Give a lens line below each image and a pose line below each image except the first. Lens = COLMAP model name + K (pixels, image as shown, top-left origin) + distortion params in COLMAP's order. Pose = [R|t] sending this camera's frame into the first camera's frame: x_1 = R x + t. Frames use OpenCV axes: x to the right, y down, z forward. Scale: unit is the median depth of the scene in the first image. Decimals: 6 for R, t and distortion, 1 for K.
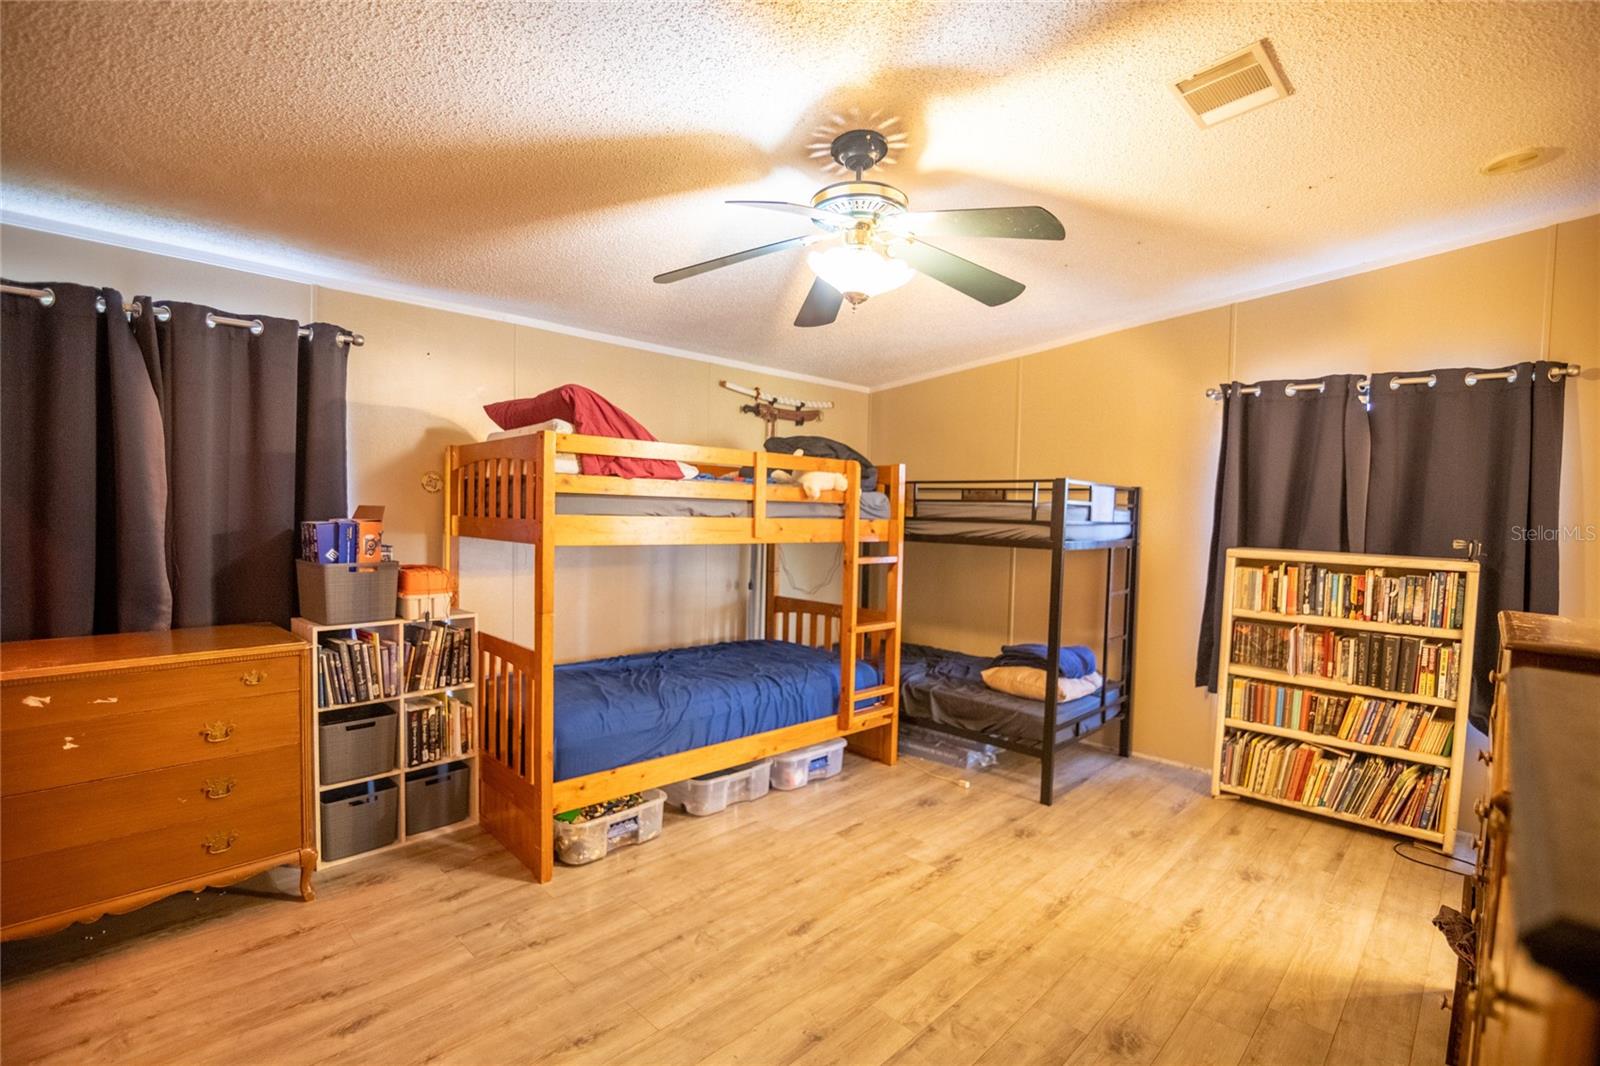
lens RADIAL K [[743.9, 0, 808.4], [0, 743.9, 536.2], [0, 0, 1]] dist [-0.014374, 0.001118]
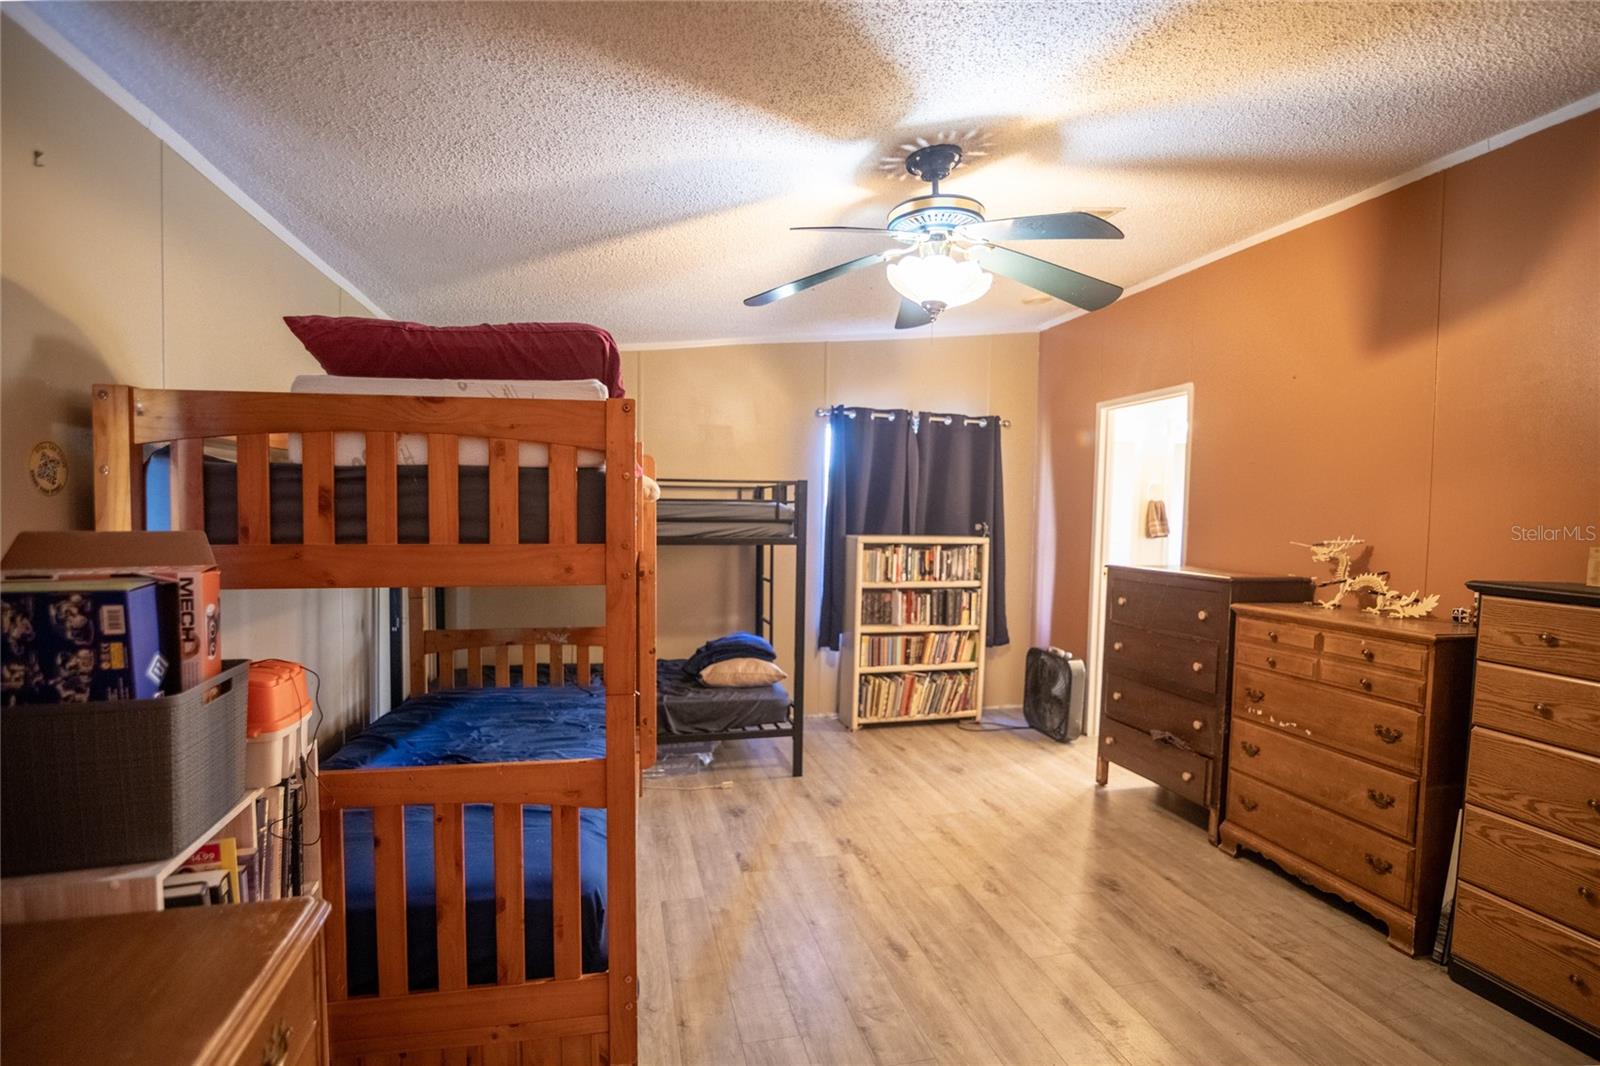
lens RADIAL K [[743.9, 0, 799.6], [0, 743.9, 538.0], [0, 0, 1]] dist [-0.014374, 0.001118]
pose [[0.539908, -0.049332, 0.840277, -0.639977], [0.034026, 0.998744, 0.036772, -0.035219], [-0.841036, 0.008738, 0.540908, 0.431262]]
